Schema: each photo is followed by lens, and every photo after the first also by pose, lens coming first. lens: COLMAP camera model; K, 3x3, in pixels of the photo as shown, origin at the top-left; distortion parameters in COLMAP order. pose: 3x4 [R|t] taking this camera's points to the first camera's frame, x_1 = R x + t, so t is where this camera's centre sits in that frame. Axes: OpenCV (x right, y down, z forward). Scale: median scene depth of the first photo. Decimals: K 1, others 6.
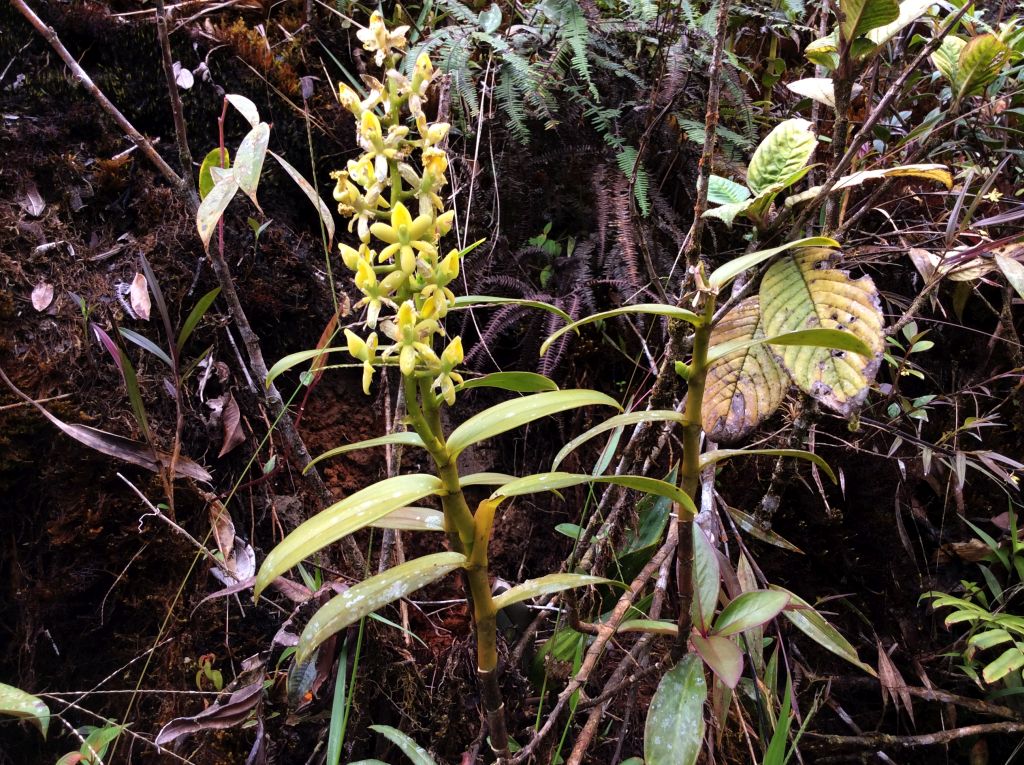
lens RADIAL K [[915.4, 0, 524.6], [0, 915.4, 378.5], [0, 0, 1]] dist [0.105331, -0.278339]
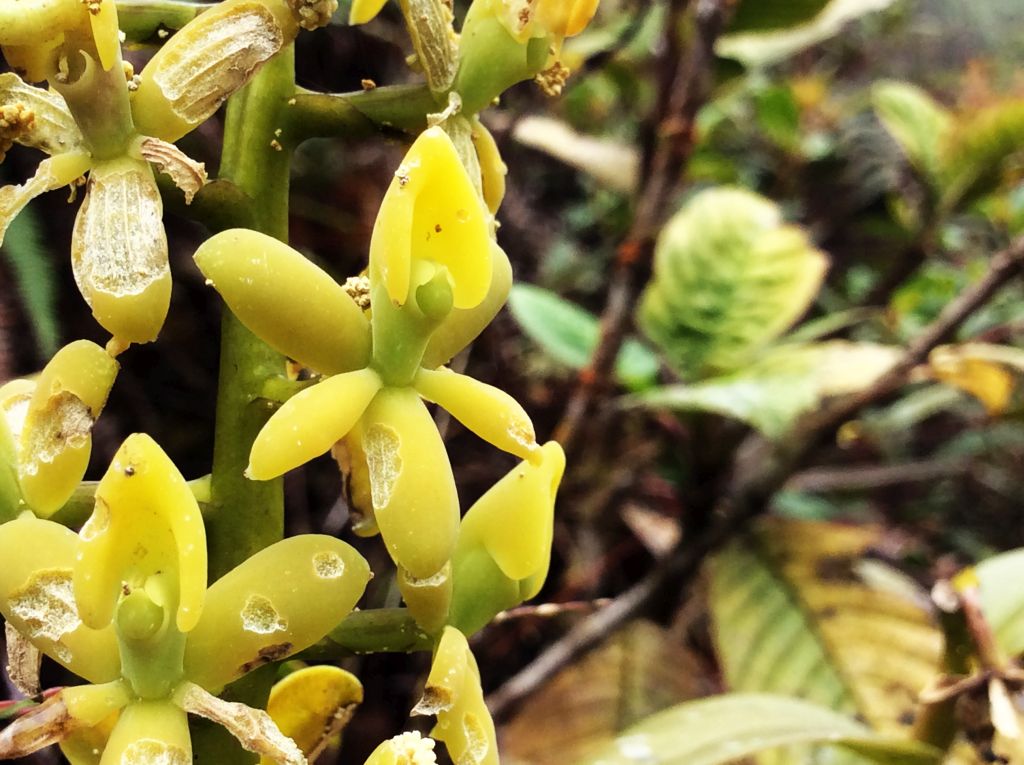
lens RADIAL K [[1761.8, 0, 513.0], [0, 1761.8, 418.9], [0, 0, 1]] dist [0.102407, 0.037749]
pose [[0.859230, 0.135083, 0.493434, -0.155698], [-0.057521, 0.983903, -0.169192, -0.050810], [-0.508346, 0.116992, 0.853169, 0.416352]]
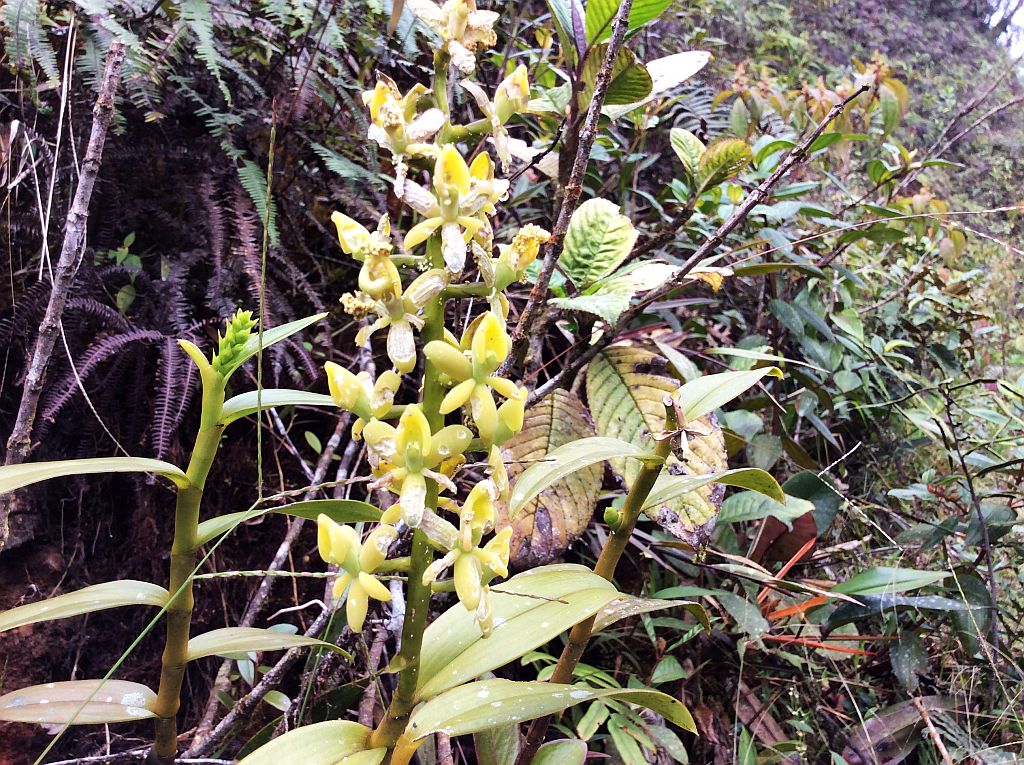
lens RADIAL K [[915.4, 0, 524.6], [0, 915.4, 378.5], [0, 0, 1]] dist [0.105331, -0.278339]
pose [[0.844182, 0.056392, 0.533082, -0.240124], [-0.047673, 0.998409, -0.030122, -0.076950], [-0.533933, 0.000015, 0.845527, 0.288323]]
